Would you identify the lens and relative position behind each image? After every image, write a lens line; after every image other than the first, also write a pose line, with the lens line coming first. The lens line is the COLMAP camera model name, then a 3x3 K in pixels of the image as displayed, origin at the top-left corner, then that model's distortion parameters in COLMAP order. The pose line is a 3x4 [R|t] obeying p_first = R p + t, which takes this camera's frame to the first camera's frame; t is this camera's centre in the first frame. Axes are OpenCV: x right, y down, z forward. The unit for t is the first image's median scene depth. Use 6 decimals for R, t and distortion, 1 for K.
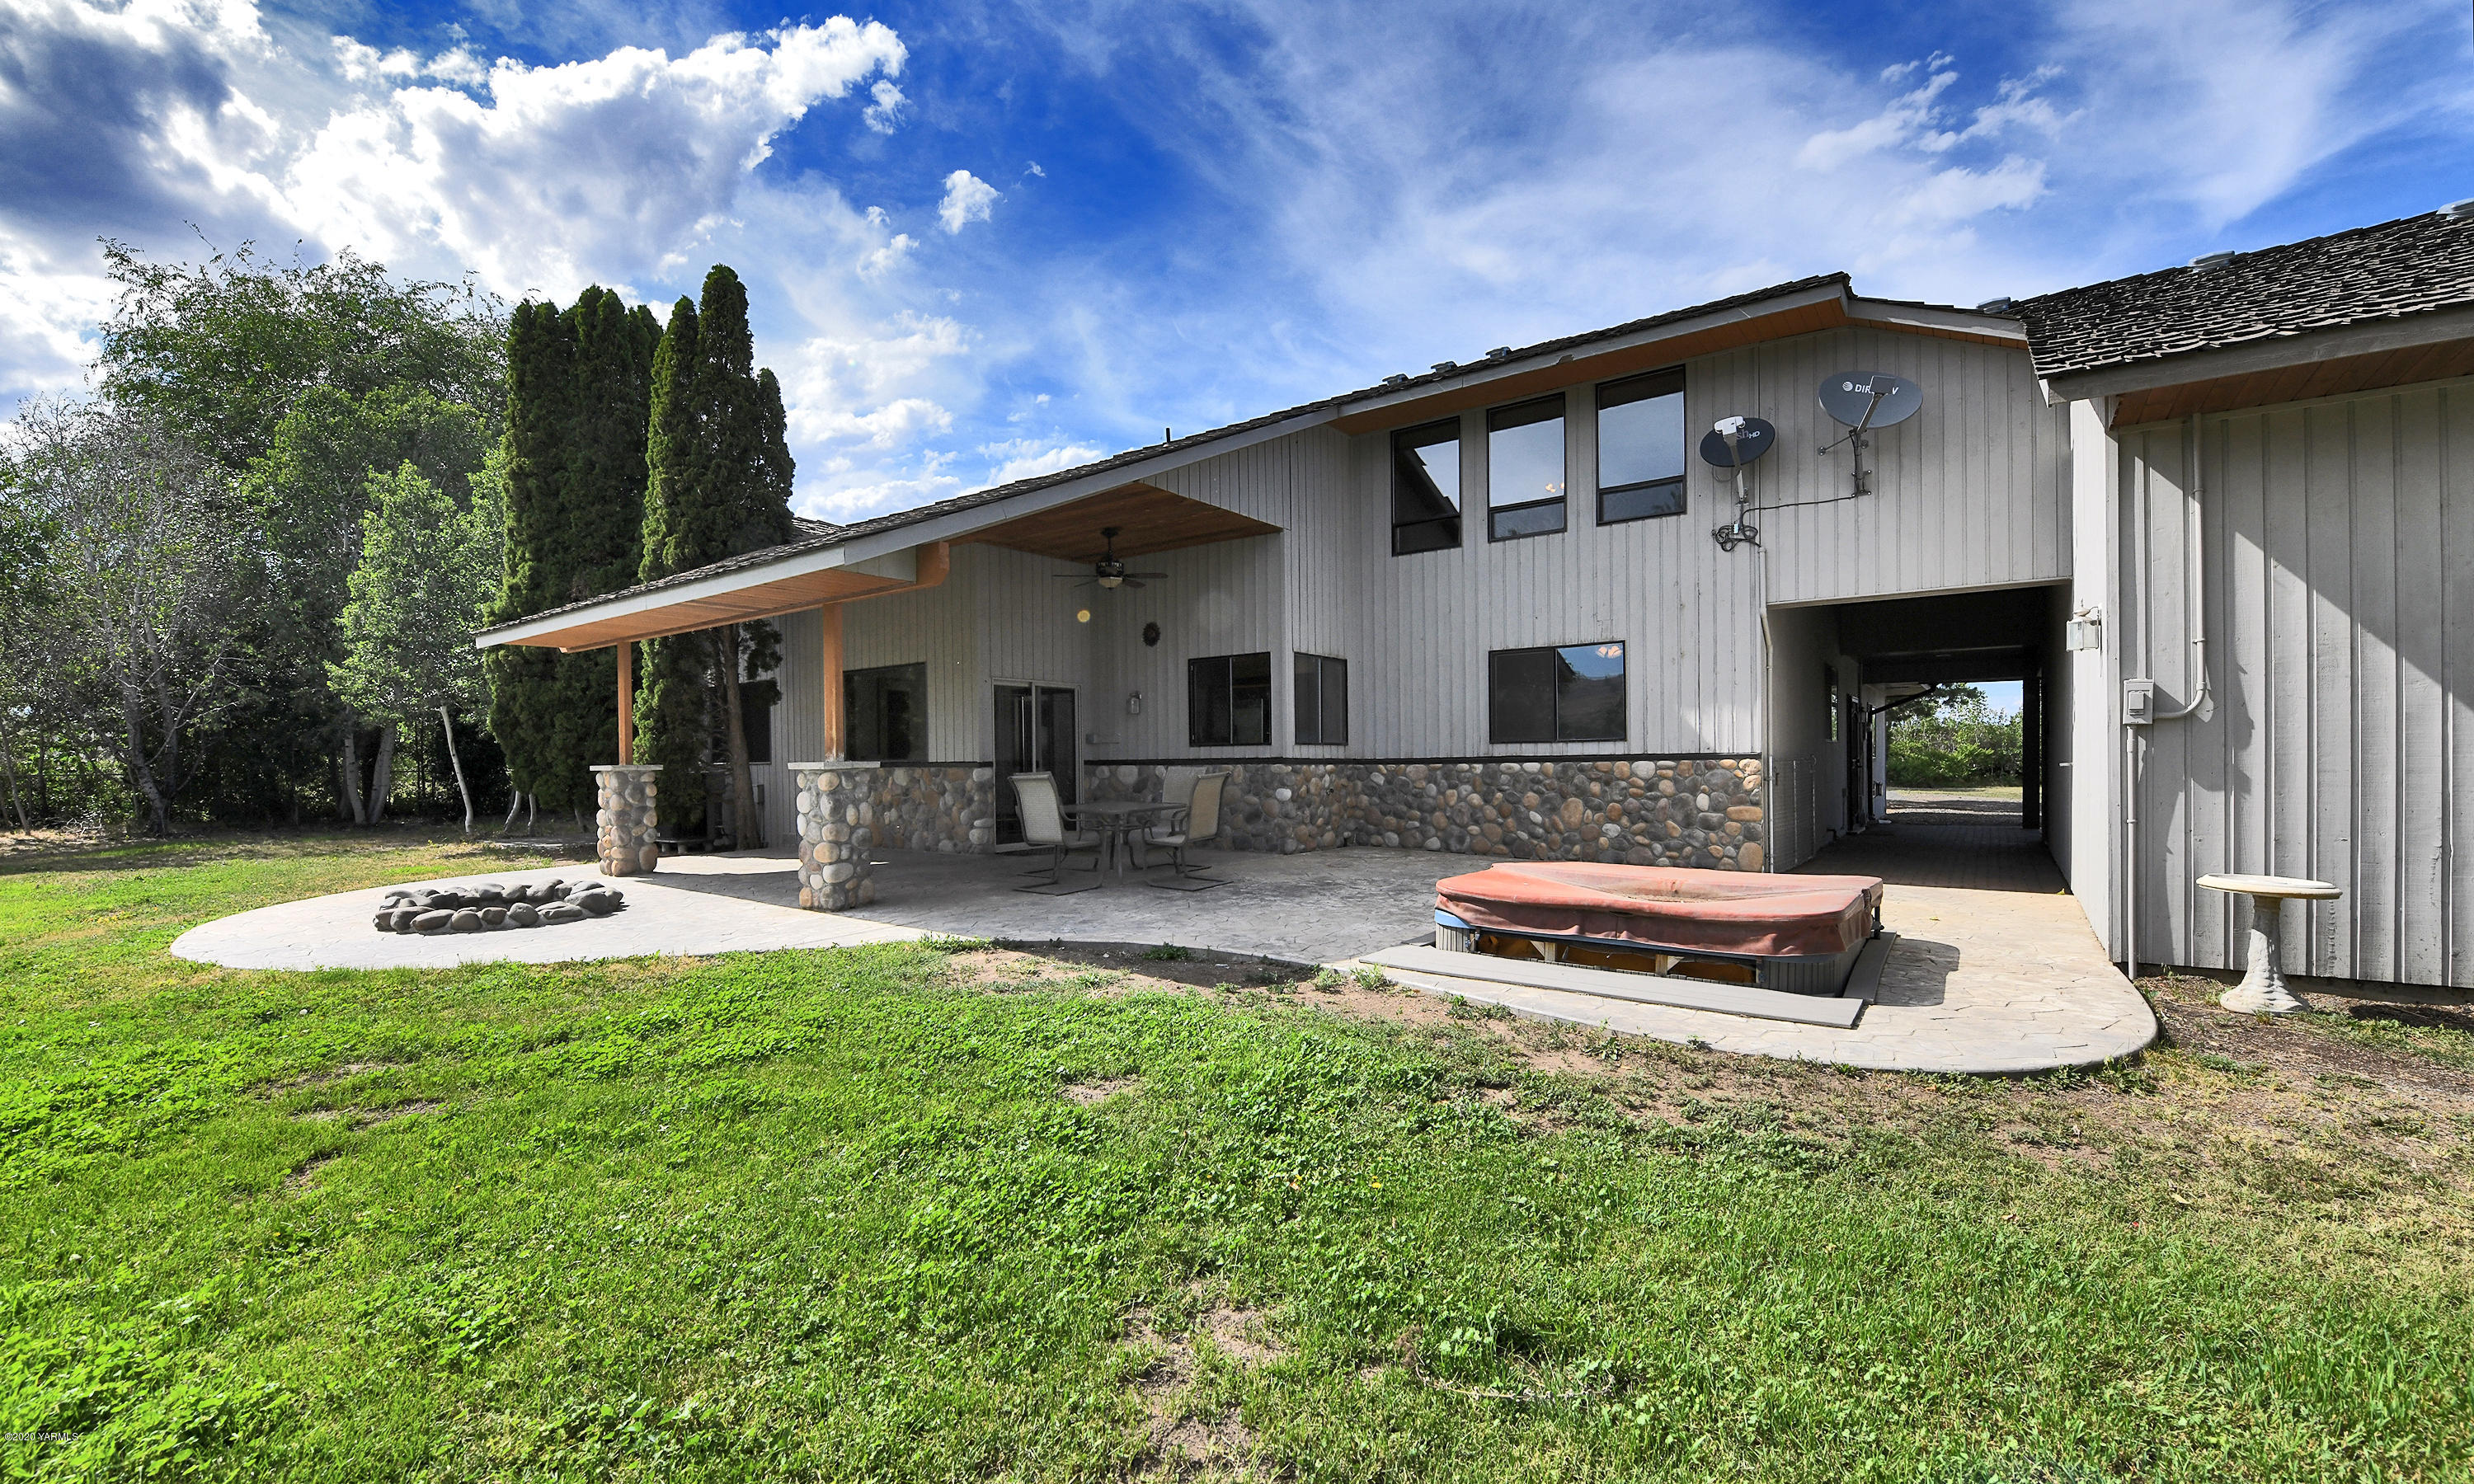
lens RADIAL K [[991.6, 0, 1228.9], [0, 991.6, 768.7], [0, 0, 1]] dist [-0.008019, -0.003904]
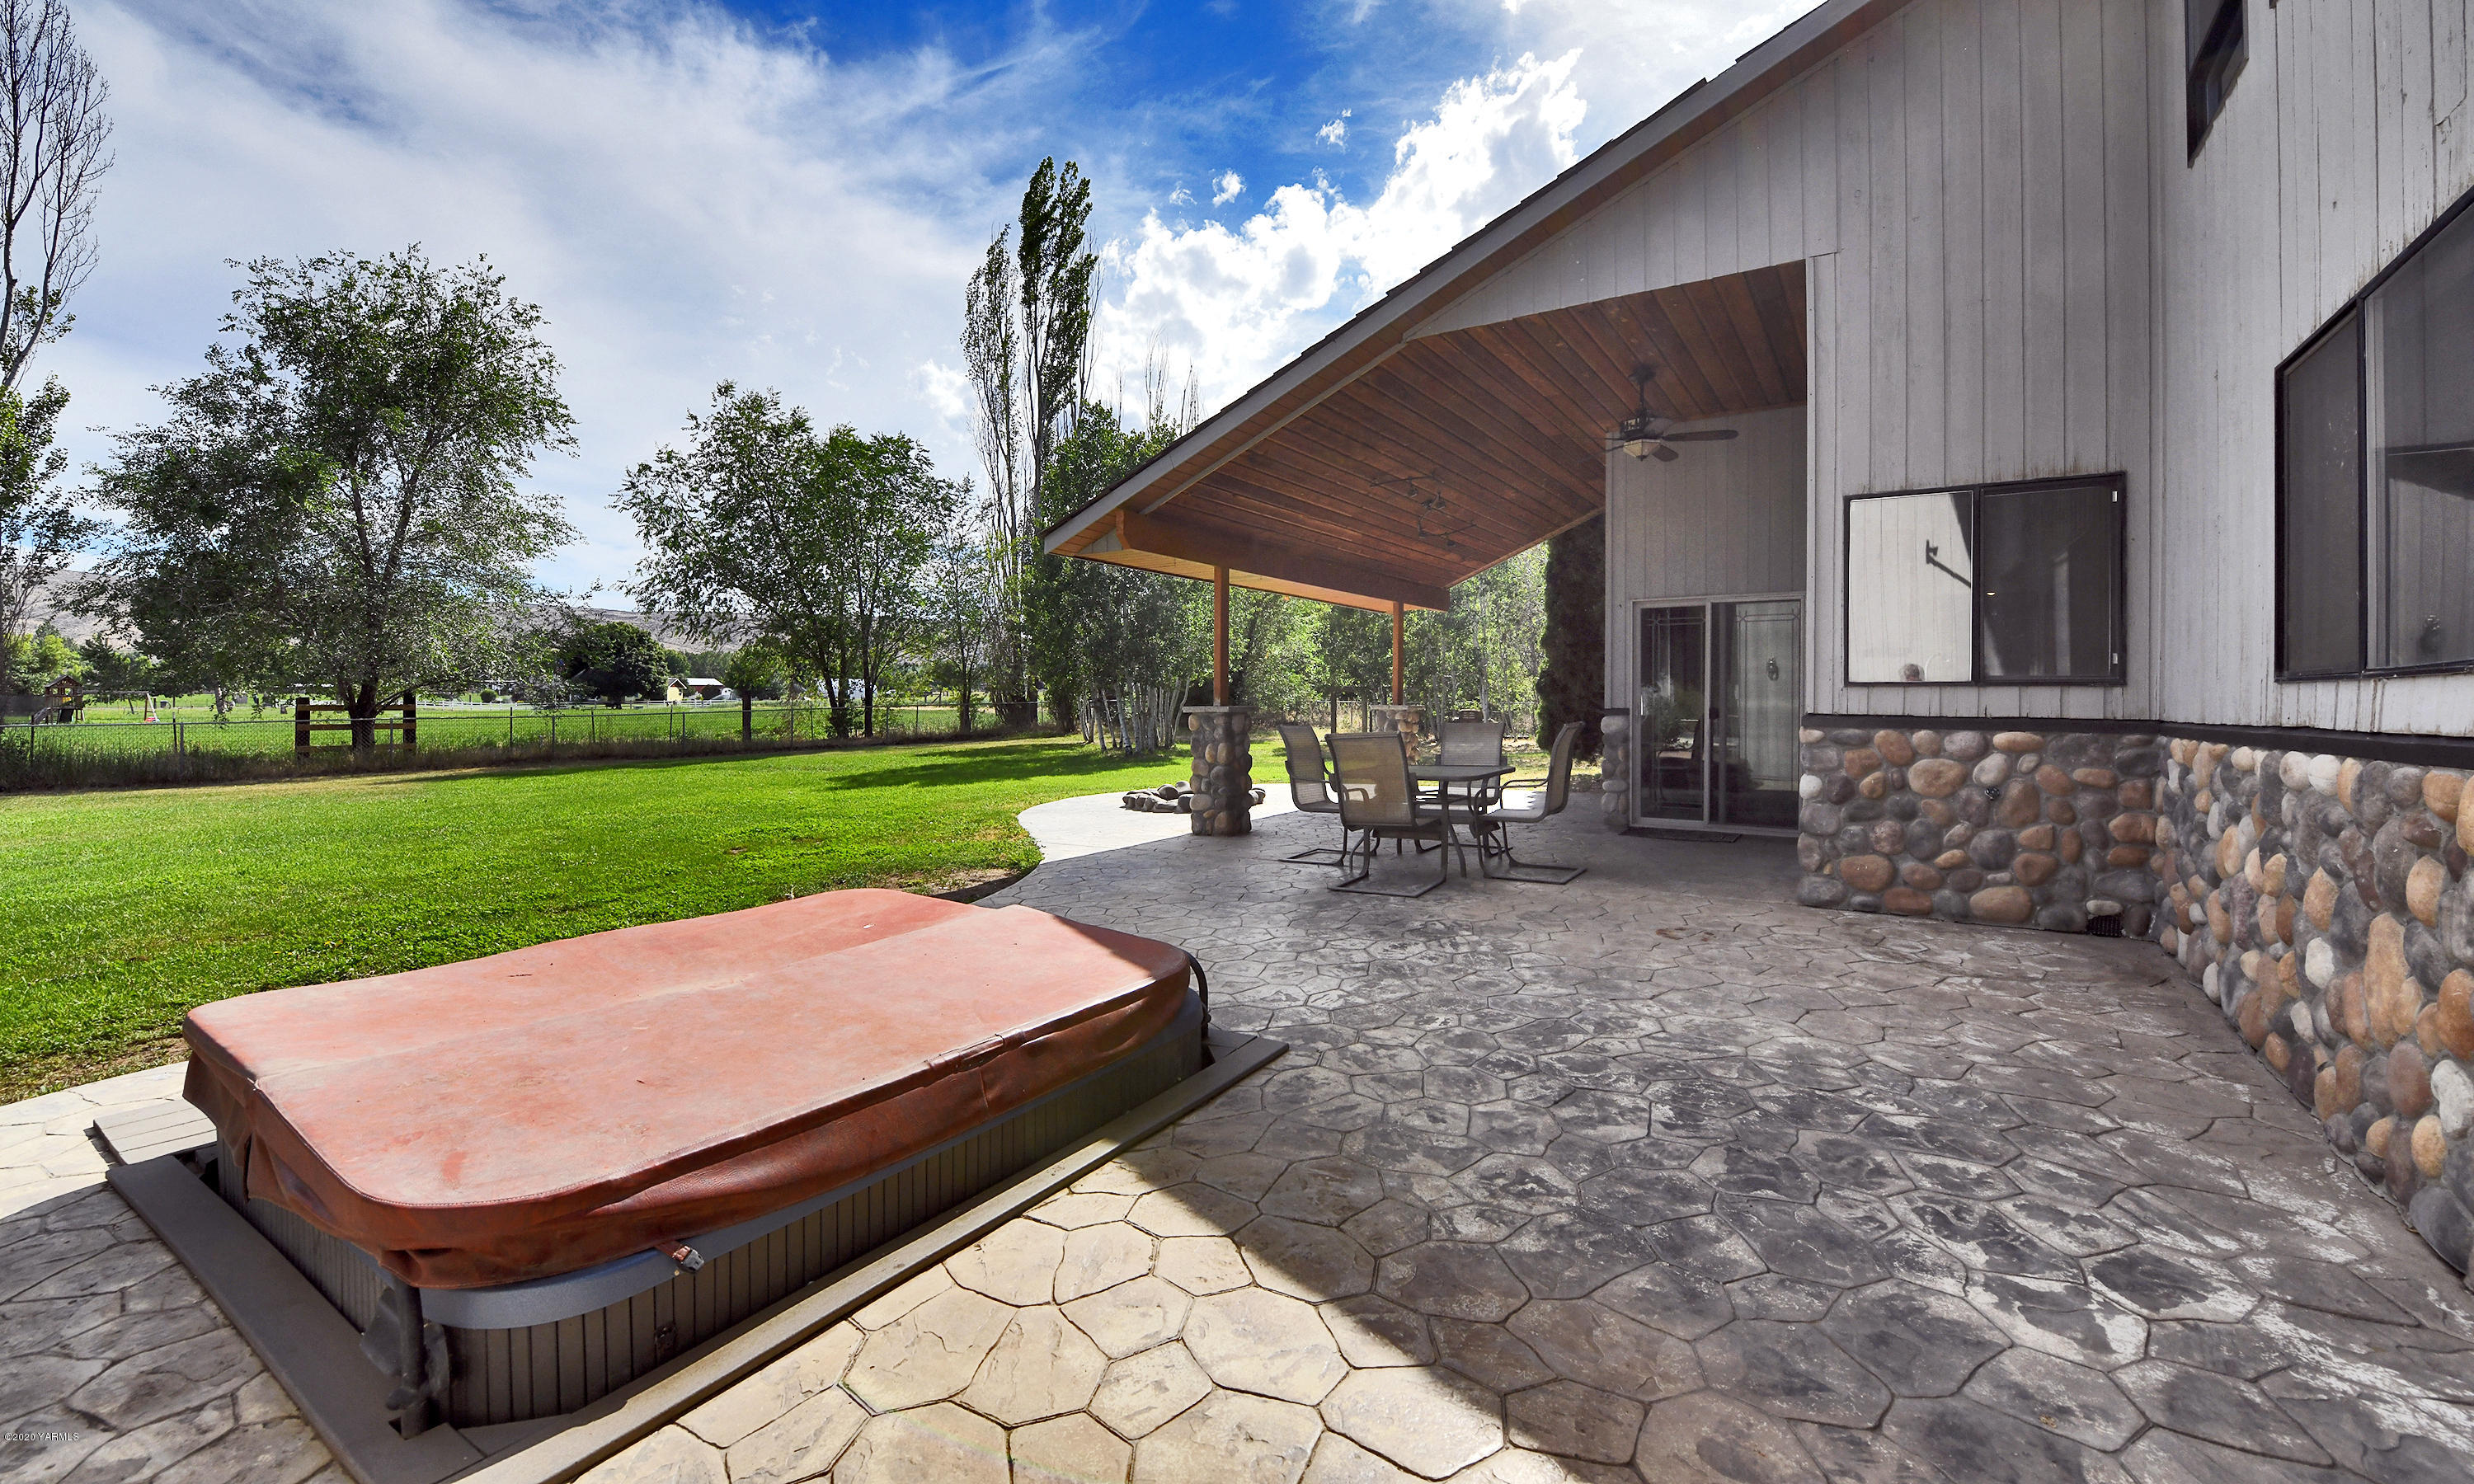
lens RADIAL K [[1002.0, 0, 1293.2], [0, 1002.0, 689.9], [0, 0, 1]] dist [-0.009170, -0.000143]
pose [[0.076666, 0.005003, -0.997044, 0.566045], [-0.009335, 0.999947, 0.004300, -0.023362], [0.997013, 0.008978, 0.076709, 0.735541]]
